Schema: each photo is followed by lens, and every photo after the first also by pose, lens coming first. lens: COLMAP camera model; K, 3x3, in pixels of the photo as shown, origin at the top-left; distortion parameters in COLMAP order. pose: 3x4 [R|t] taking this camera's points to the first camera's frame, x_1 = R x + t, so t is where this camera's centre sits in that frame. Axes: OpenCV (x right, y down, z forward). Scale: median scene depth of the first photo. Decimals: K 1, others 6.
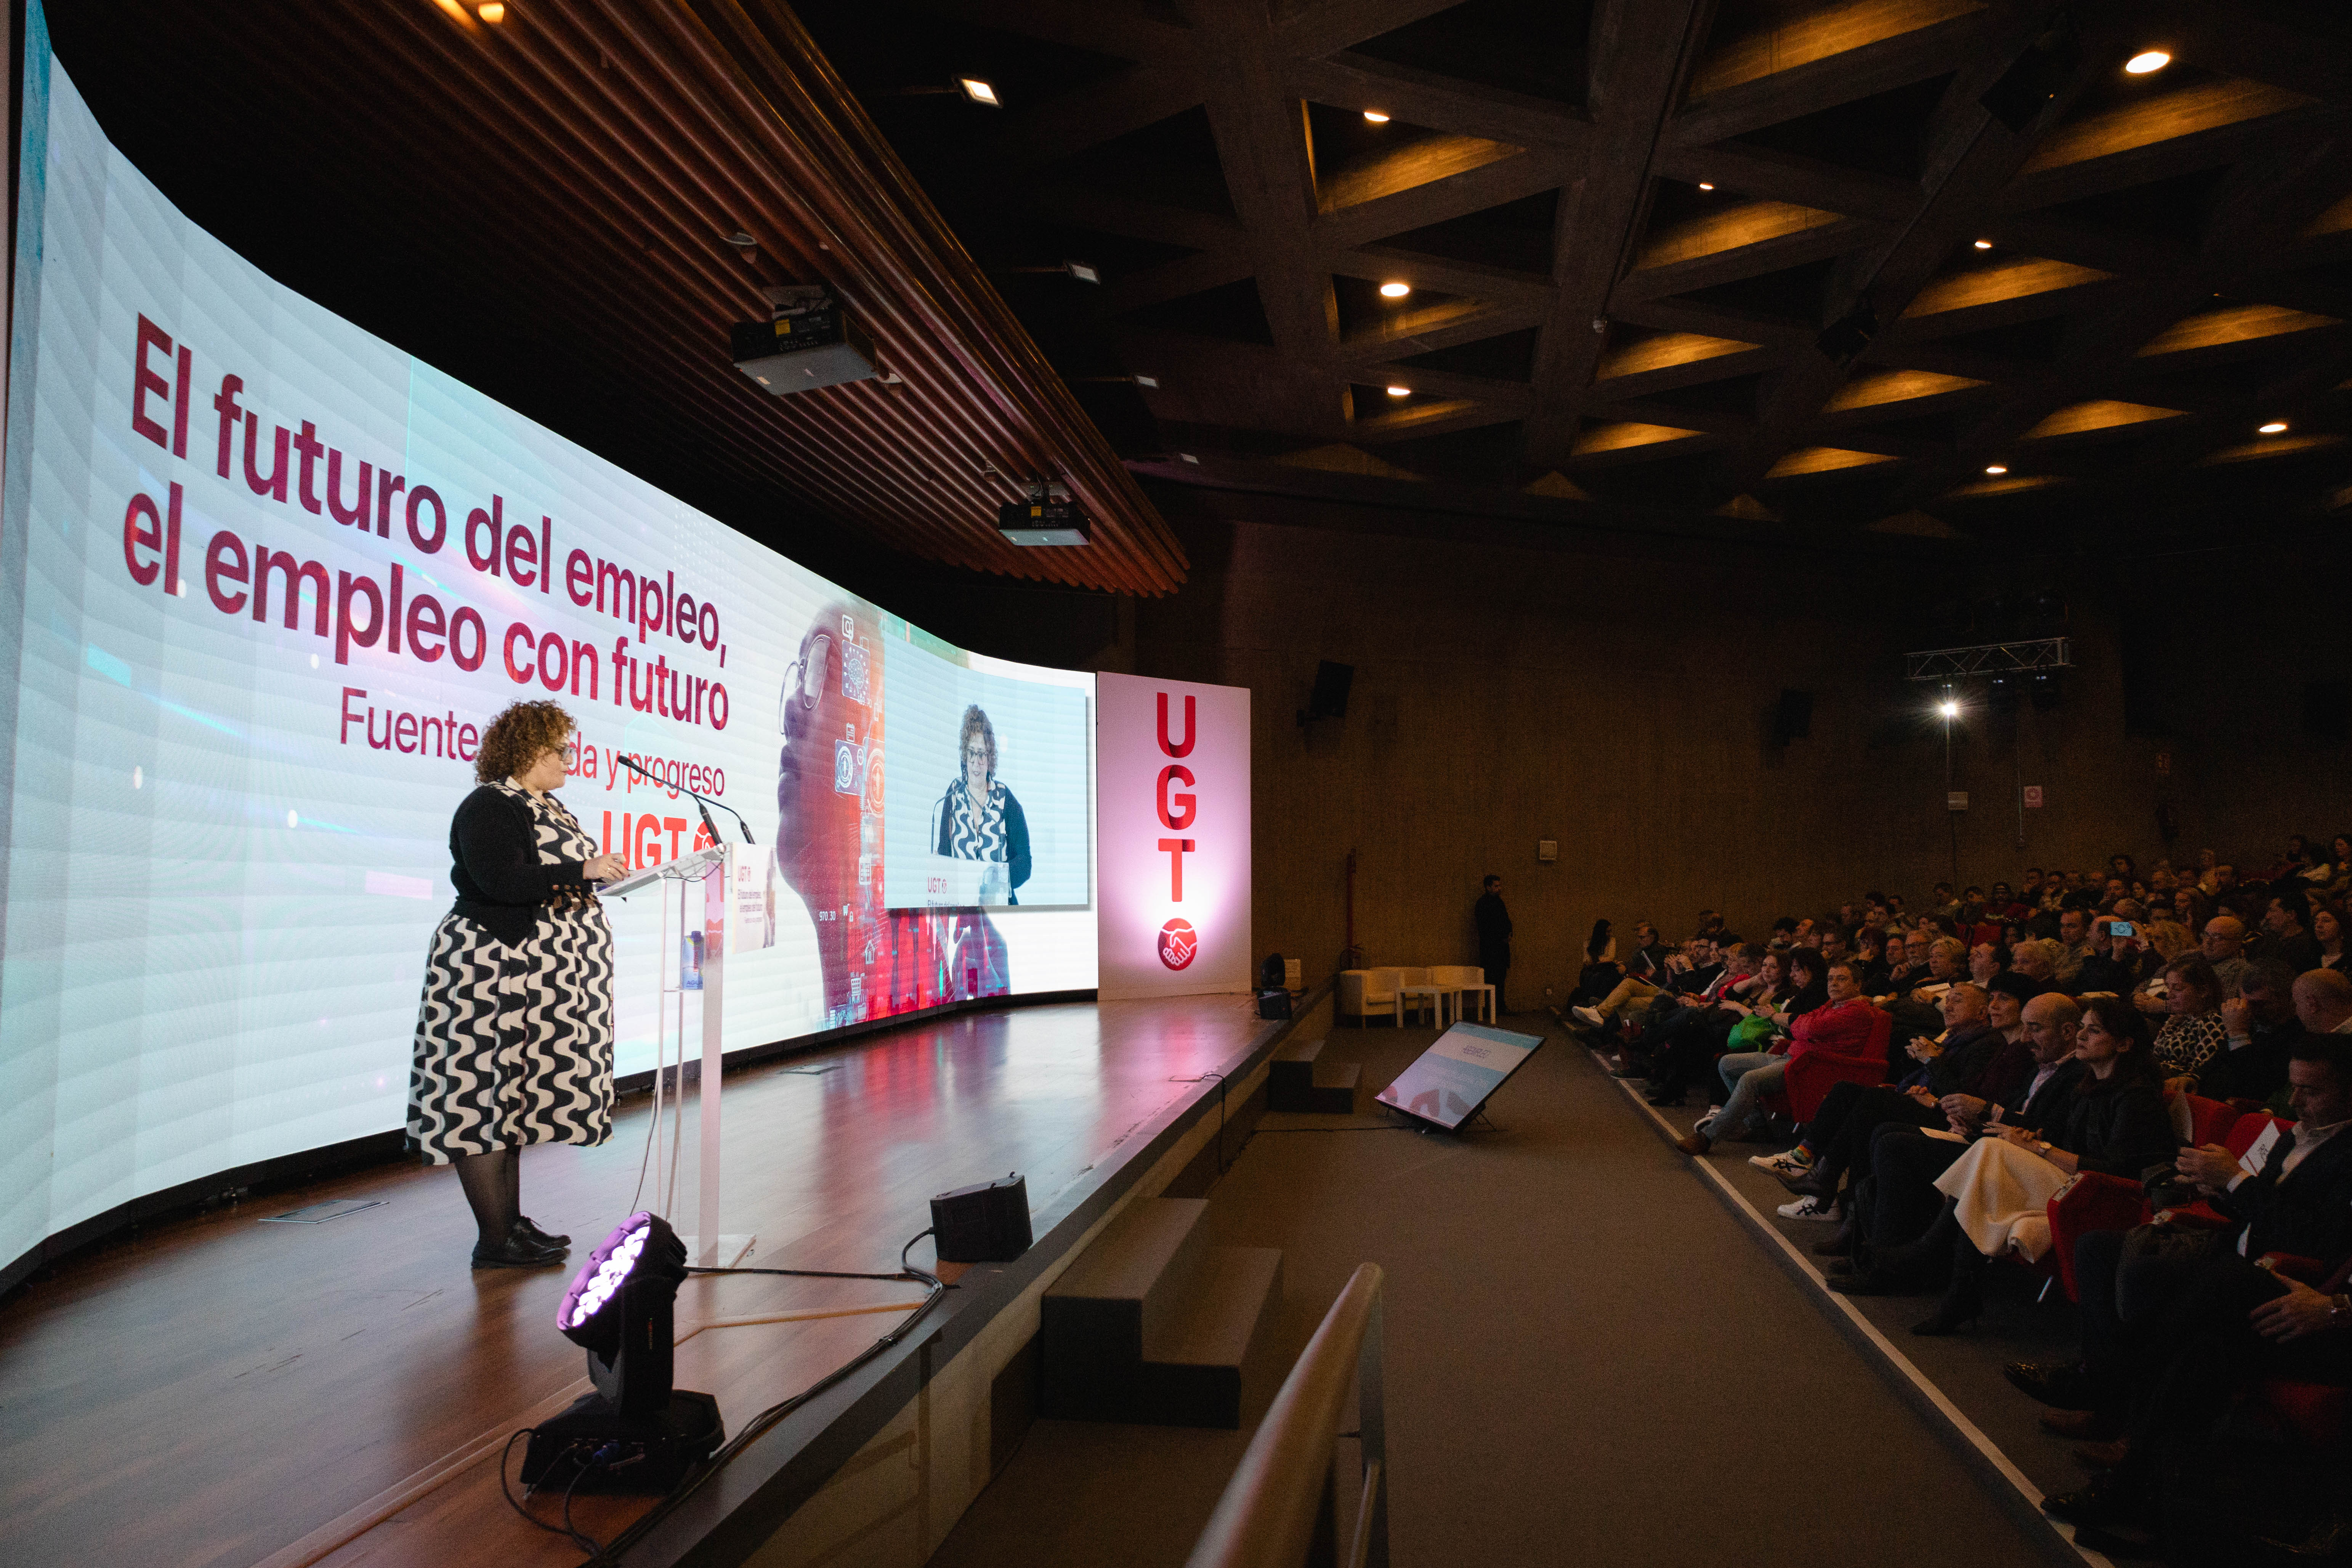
lens RADIAL K [[1546.4, 0, 1188.0], [0, 1546.4, 792.1], [0, 0, 1]] dist [-0.000509, 0.013194]
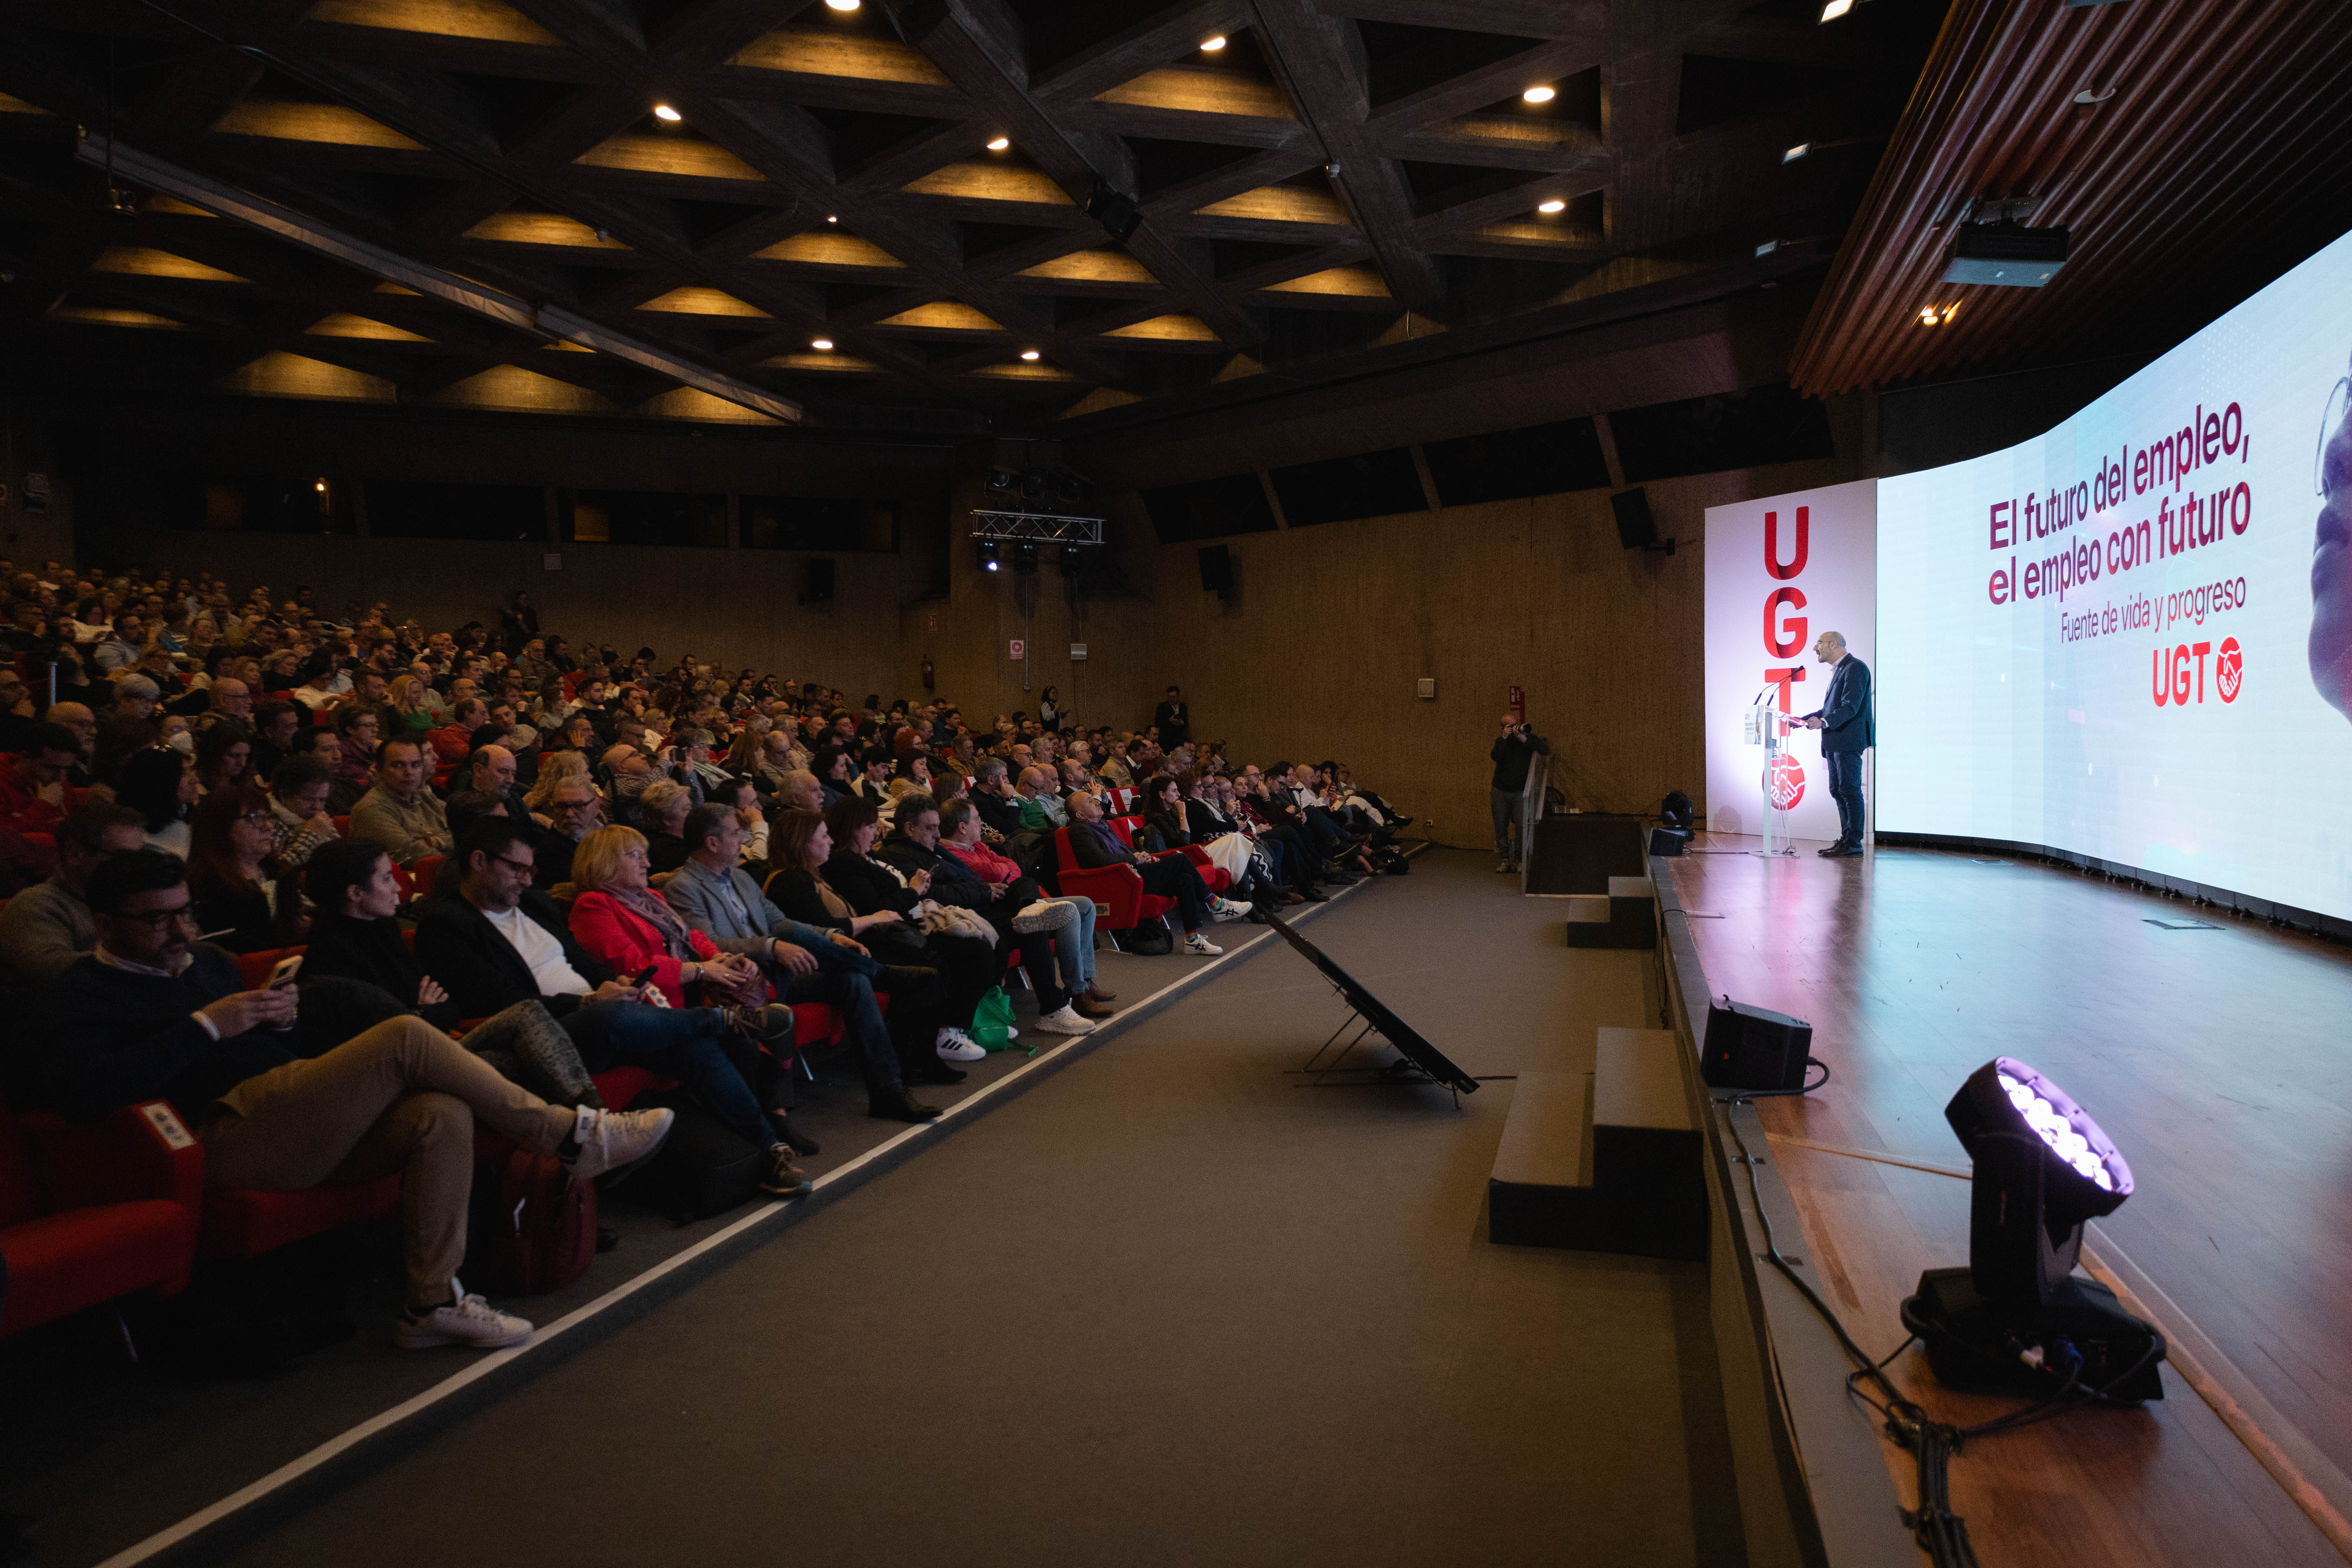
lens RADIAL K [[1546.3, 0, 1178.5], [0, 1546.3, 790.7], [0, 0, 1]] dist [-0.000509, 0.013194]
pose [[-0.993453, -0.001425, 0.114232, 0.240451], [-0.005134, 0.999469, -0.032181, 0.162302], [-0.114125, -0.032556, -0.992933, 2.241871]]
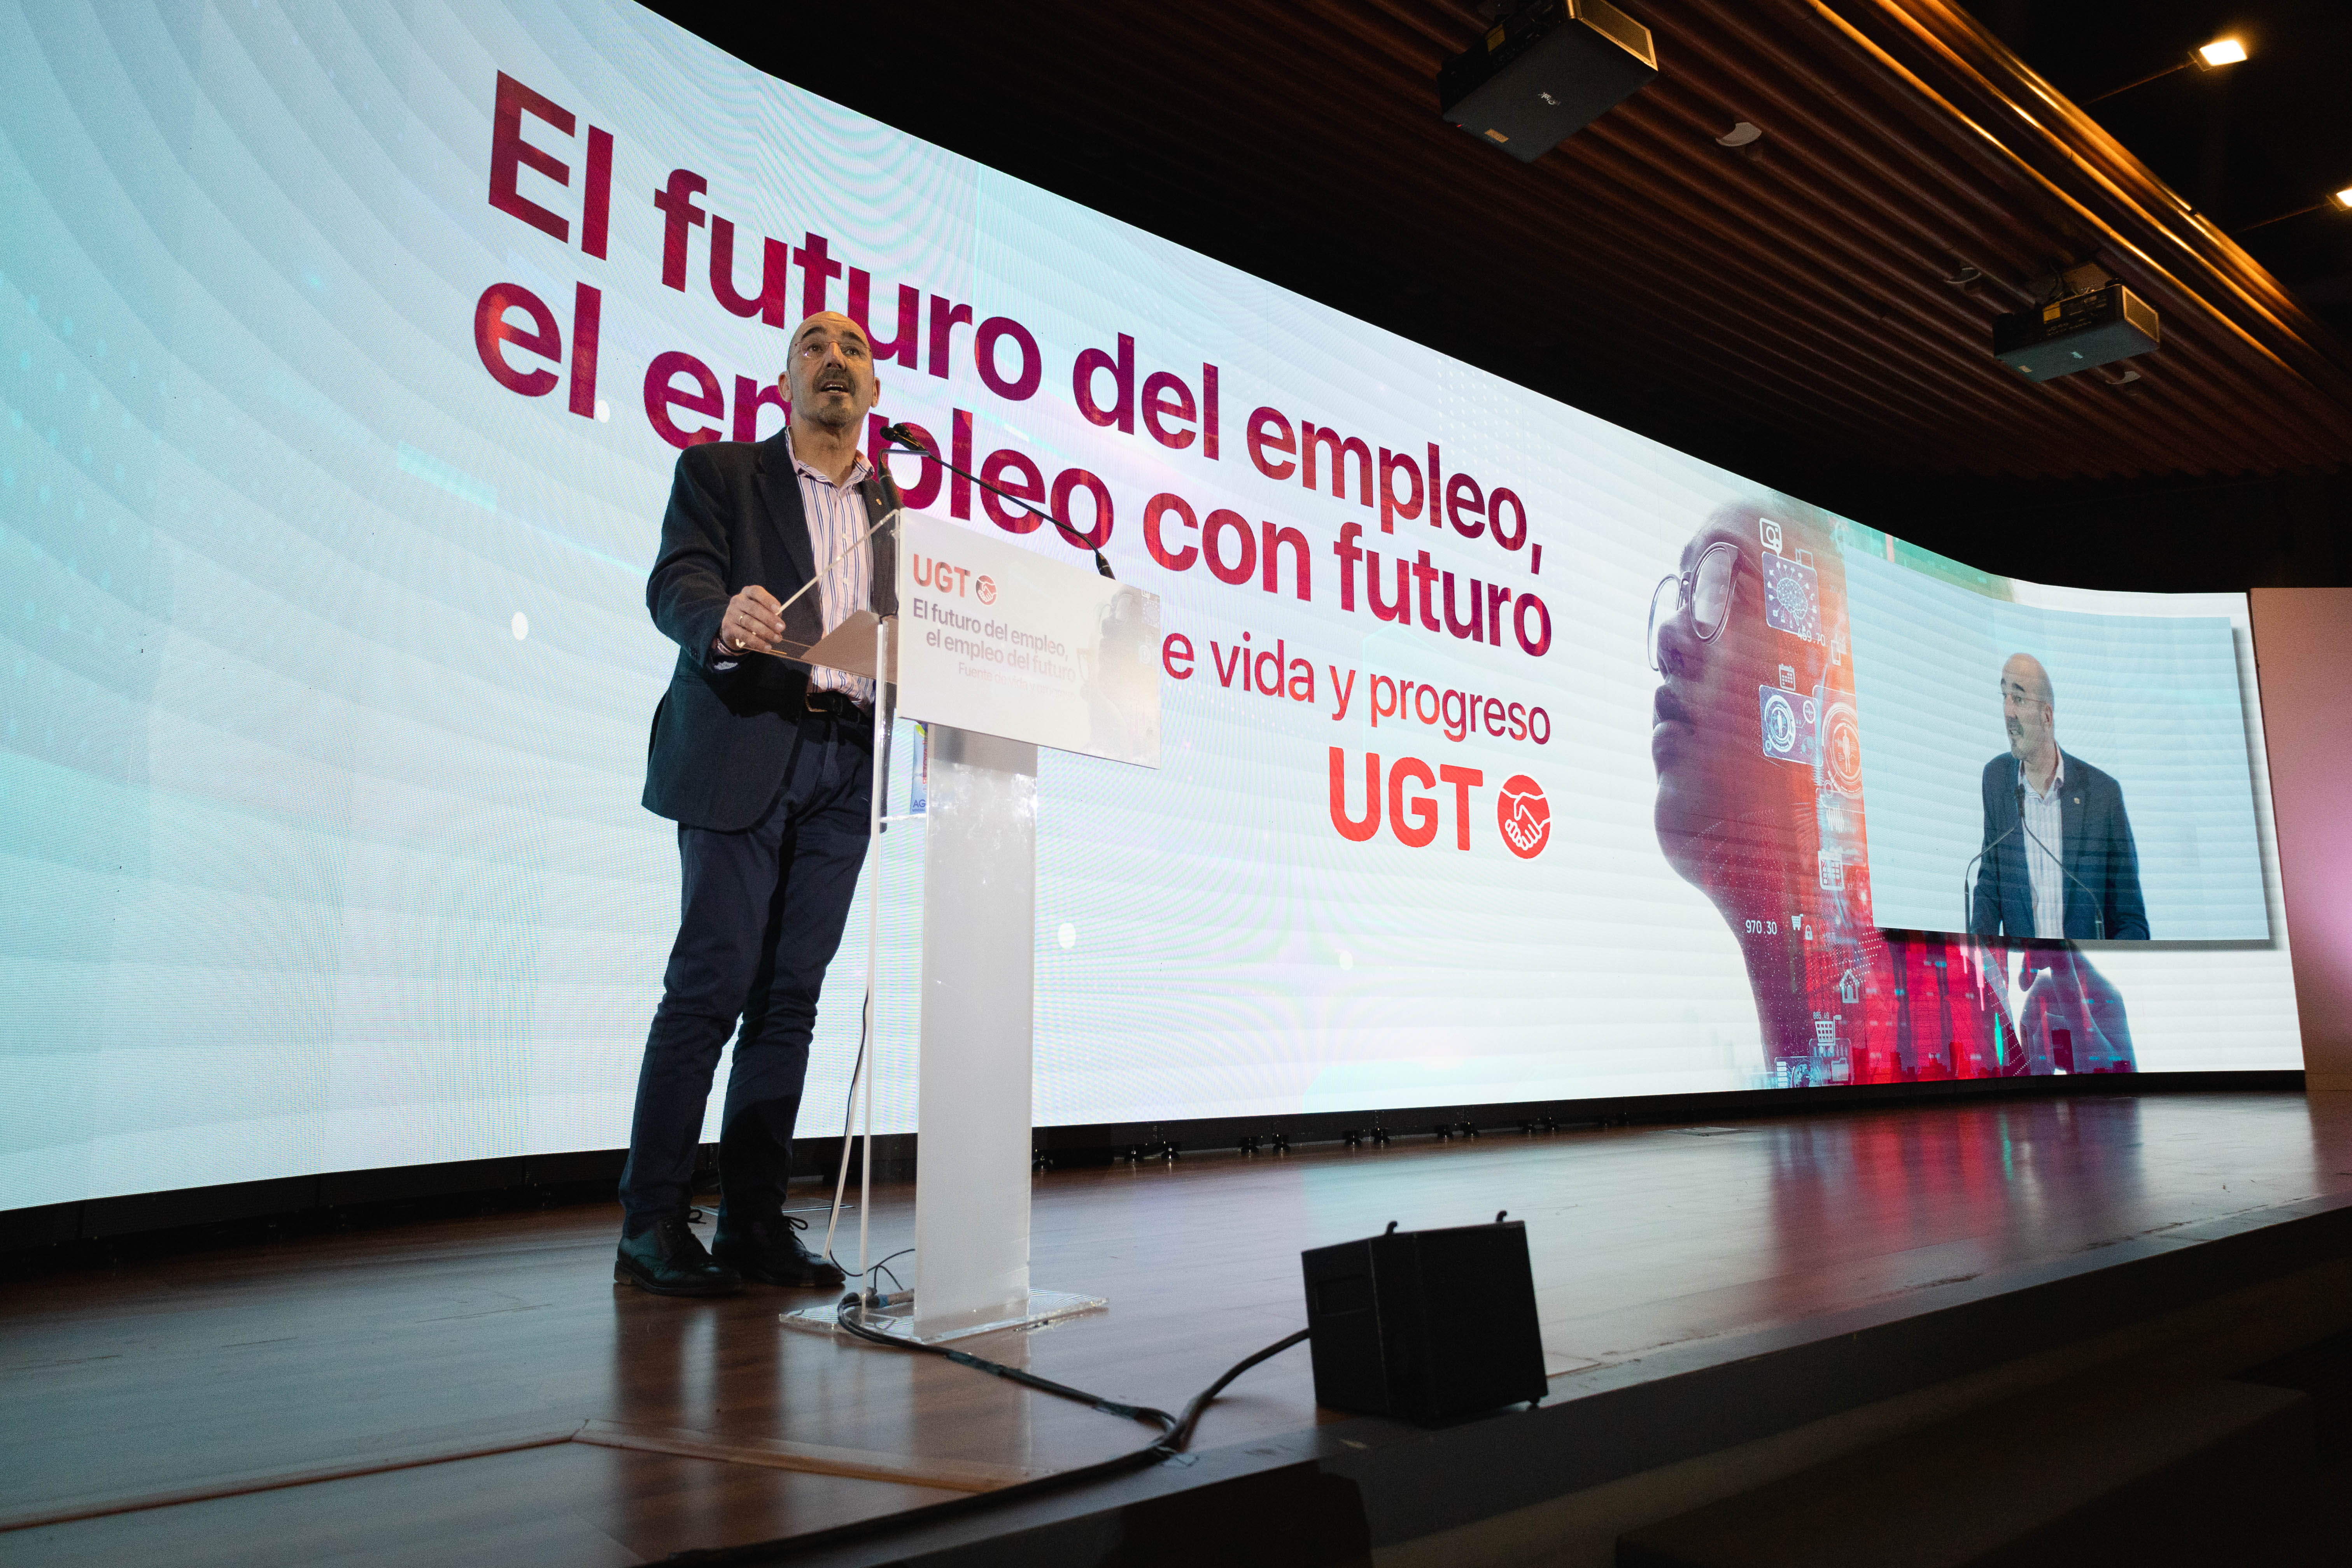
lens RADIAL K [[1546.4, 0, 1157.2], [0, 1546.4, 790.5], [0, 0, 1]] dist [-0.000509, 0.013194]
pose [[0.737176, -0.101237, -0.668074, 0.059145], [0.045047, 0.993876, -0.100902, 0.103216], [0.674198, 0.044287, 0.737222, 0.380727]]
